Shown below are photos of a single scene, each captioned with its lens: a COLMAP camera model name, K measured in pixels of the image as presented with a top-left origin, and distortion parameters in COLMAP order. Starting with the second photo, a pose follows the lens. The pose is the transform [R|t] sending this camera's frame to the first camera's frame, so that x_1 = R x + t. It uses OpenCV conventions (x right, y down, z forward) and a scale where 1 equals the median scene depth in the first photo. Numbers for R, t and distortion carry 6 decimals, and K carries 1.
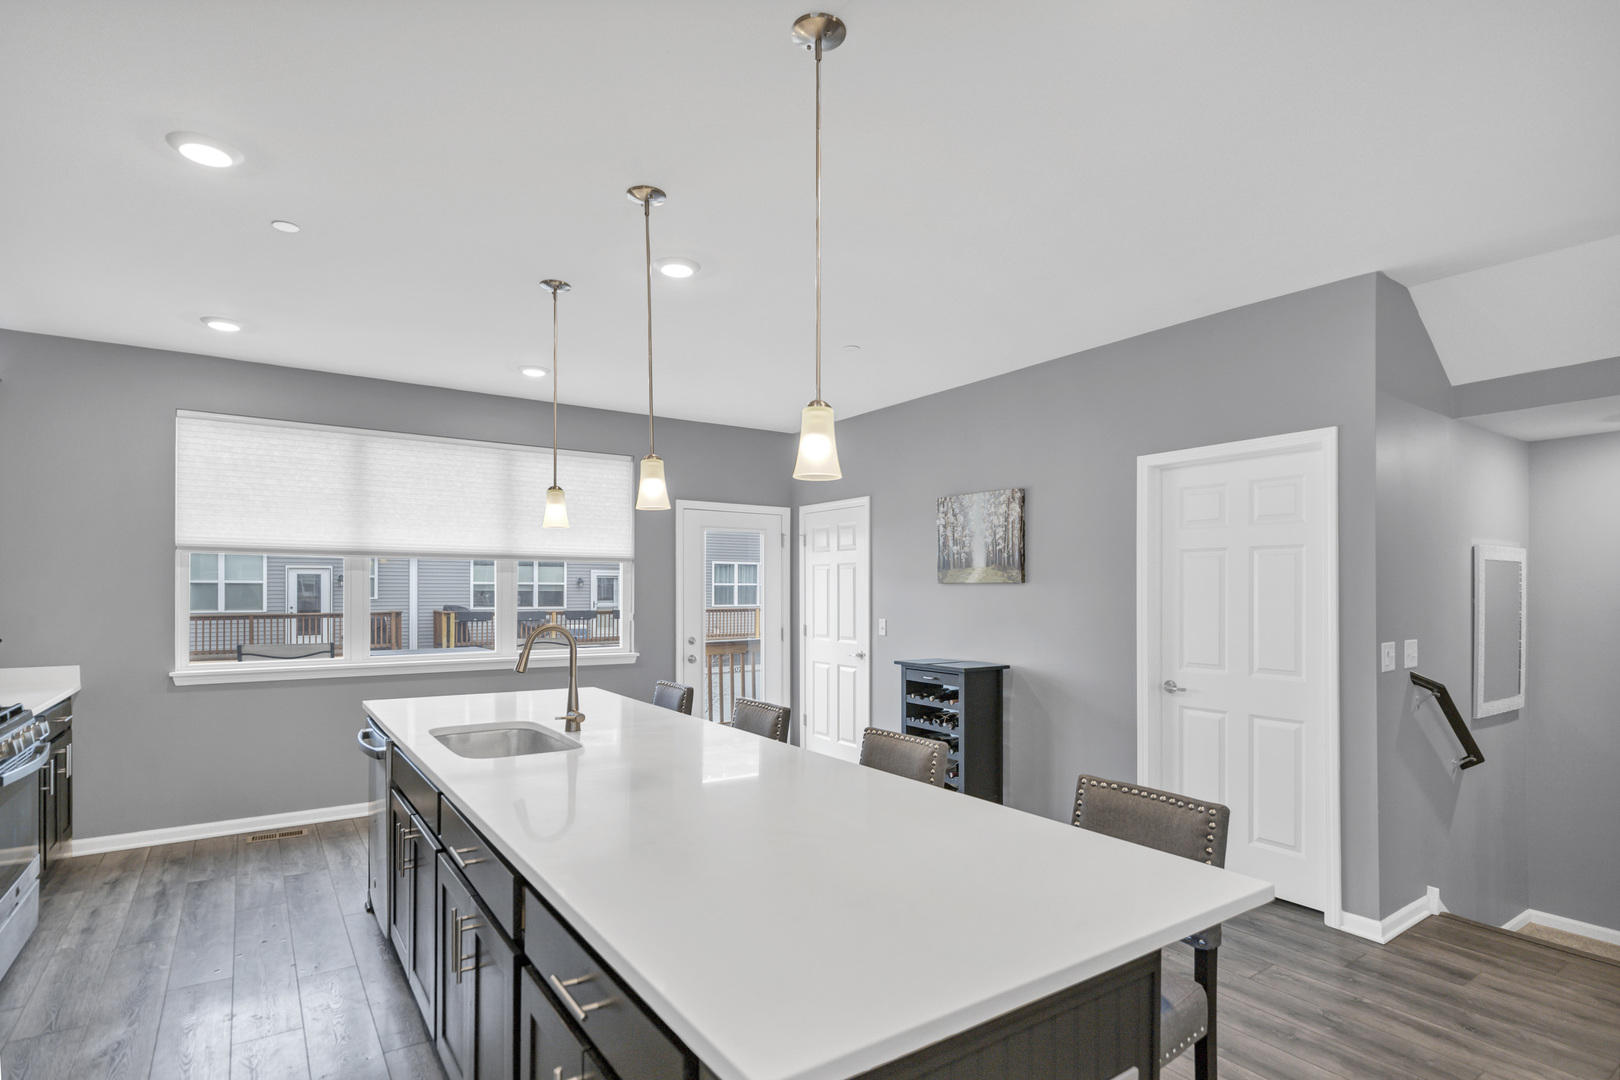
lens RADIAL K [[815.6, 0, 811.3], [0, 815.6, 580.7], [0, 0, 1]] dist [0.009116, 0.000001]
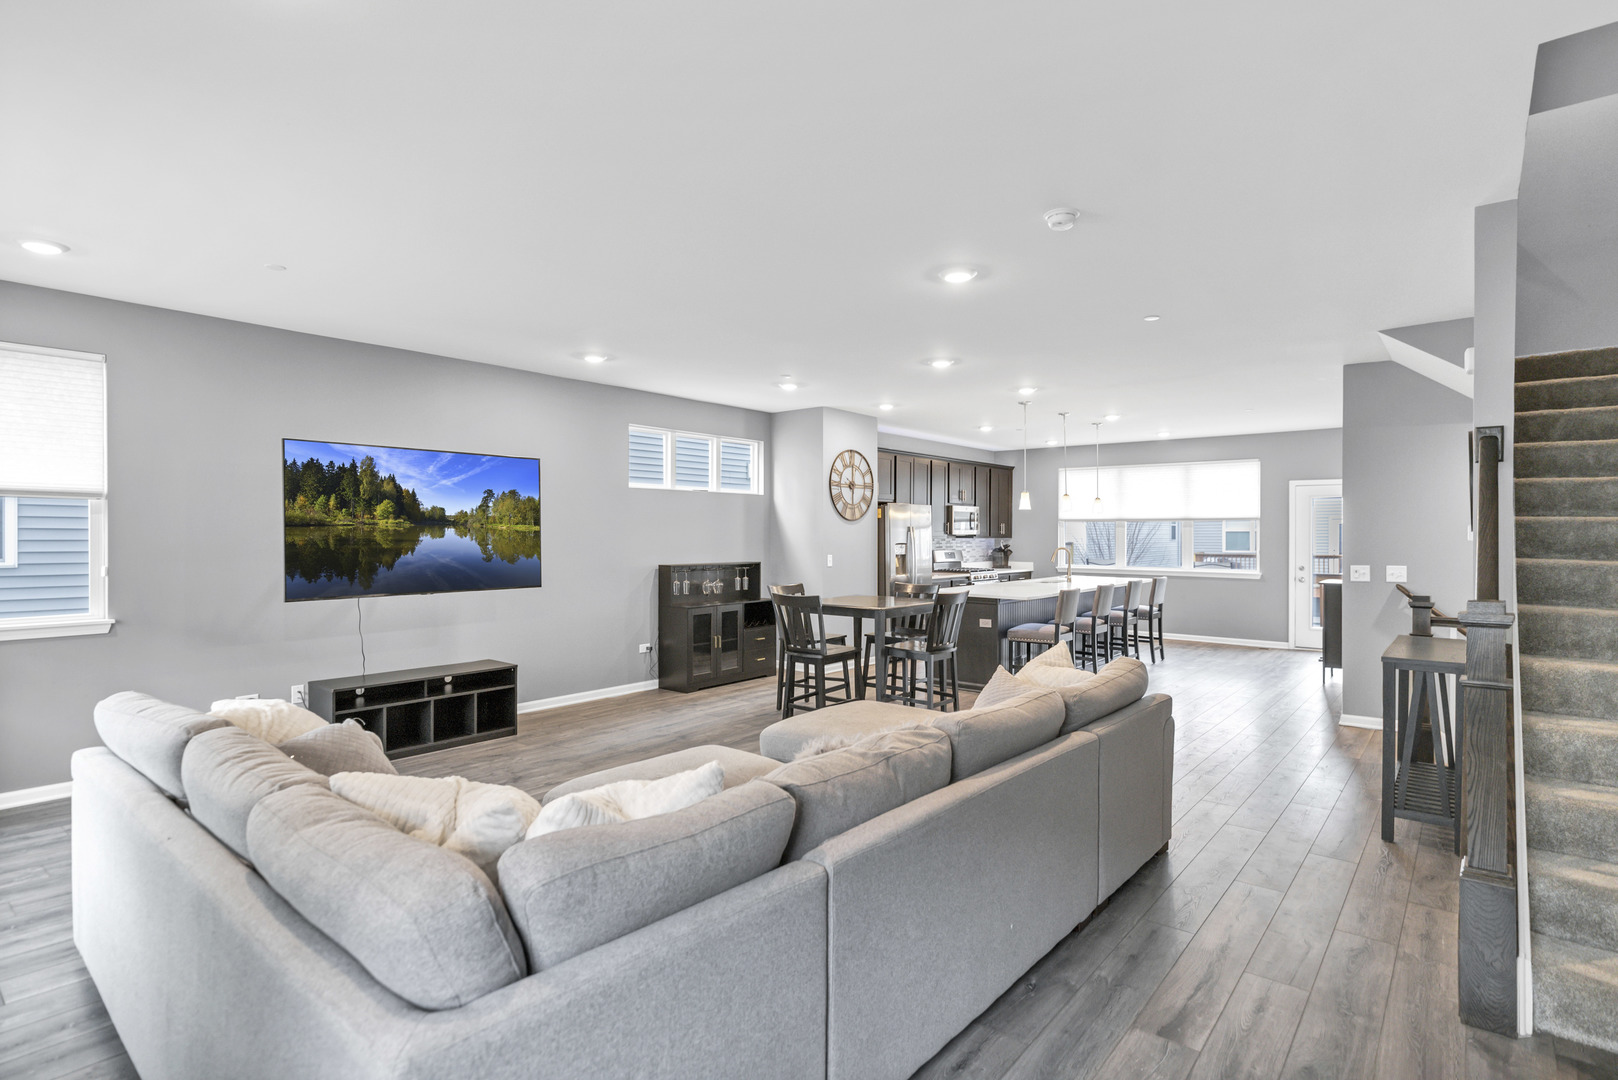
lens RADIAL K [[814.6, 0, 806.3], [0, 814.6, 538.4], [0, 0, 1]] dist [0.009116, 0.000001]
pose [[0.264729, 0.000614, -0.964323, 0.525497], [0.011908, 0.999921, 0.003906, -0.000964], [0.964249, -0.012517, 0.264701, -0.164750]]
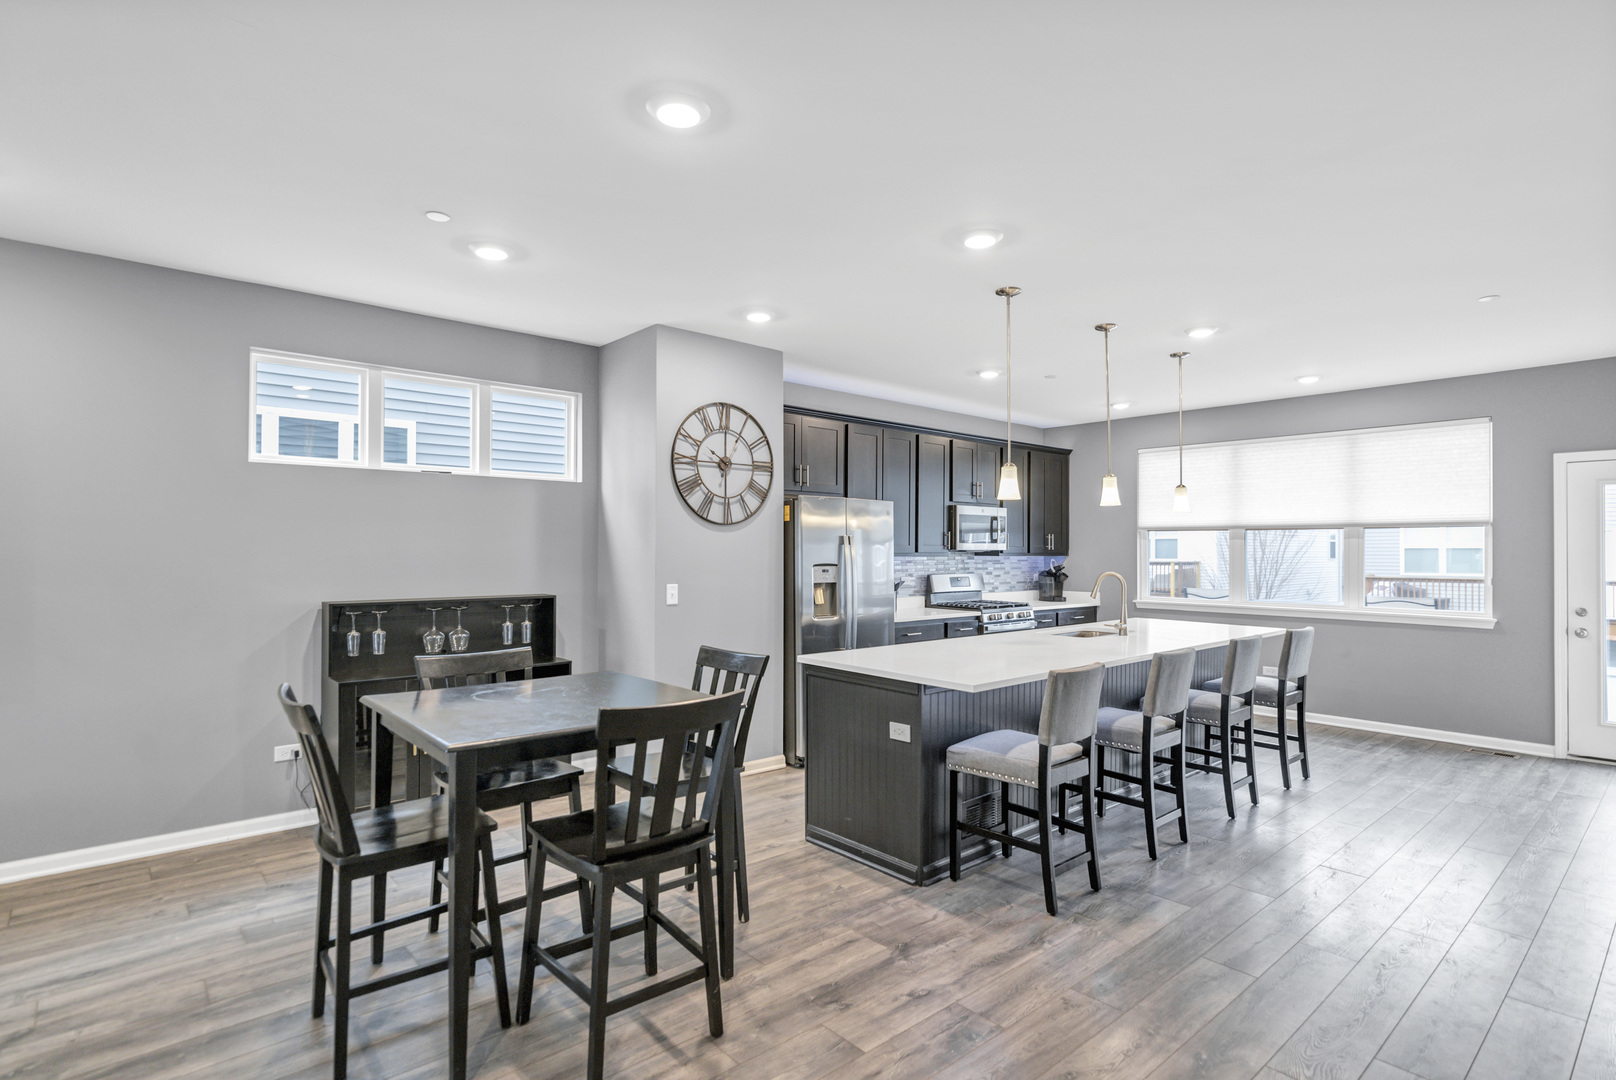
lens RADIAL K [[813.6, 0, 809.6], [0, 813.6, 545.7], [0, 0, 1]] dist [0.009116, 0.000001]
pose [[0.119310, -0.011491, -0.992791, 0.290332], [0.009955, 0.999897, -0.010377, 0.001665], [0.992807, -0.008645, 0.119412, 0.033776]]
